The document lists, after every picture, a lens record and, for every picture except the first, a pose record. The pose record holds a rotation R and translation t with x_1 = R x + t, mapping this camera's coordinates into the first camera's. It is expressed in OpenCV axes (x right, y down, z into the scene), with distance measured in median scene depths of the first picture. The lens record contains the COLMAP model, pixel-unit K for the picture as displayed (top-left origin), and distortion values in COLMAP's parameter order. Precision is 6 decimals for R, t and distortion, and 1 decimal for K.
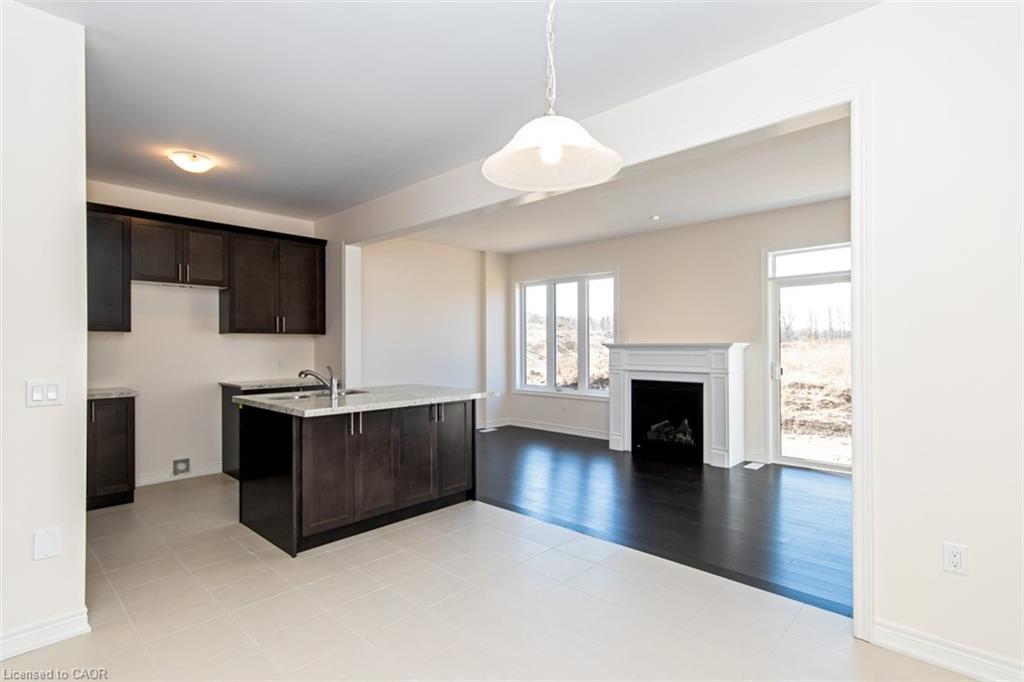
lens RADIAL K [[499.8, 0, 515.1], [0, 499.8, 344.4], [0, 0, 1]] dist [0.001095, 0.000356]
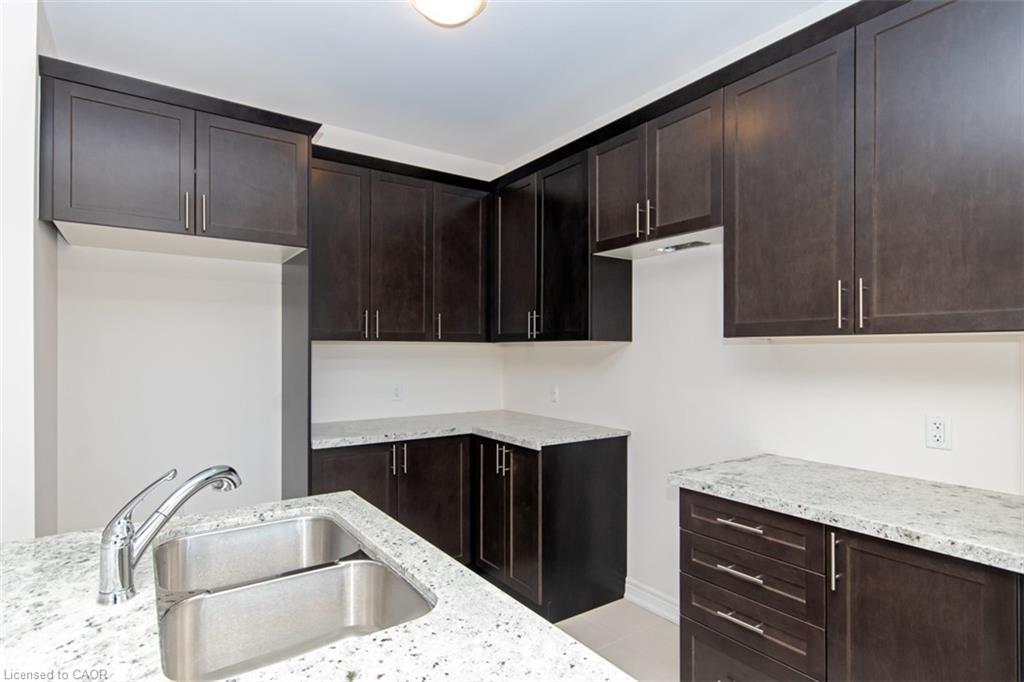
lens RADIAL K [[532.7, 0, 509.5], [0, 532.7, 343.9], [0, 0, 1]] dist [-0.000974, 0.000187]
pose [[-0.209962, -0.007656, -0.977680, -0.101063], [0.002002, 0.999964, -0.008260, -0.011700], [0.977708, -0.003691, -0.209939, 0.754756]]
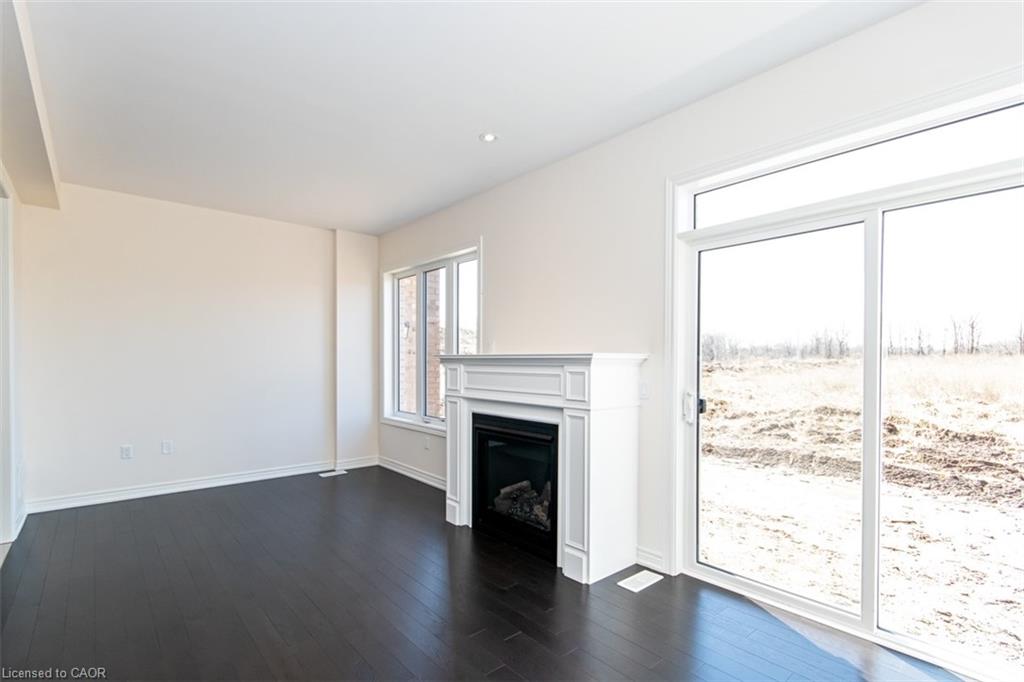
lens RADIAL K [[482.1, 0, 506.2], [0, 482.1, 367.9], [0, 0, 1]] dist [-0.000137, 0.000086]
pose [[0.993733, 0.008620, -0.111446, 0.345289], [-0.006626, 0.999812, 0.018246, 0.003225], [0.111582, -0.017393, 0.993603, 0.415358]]
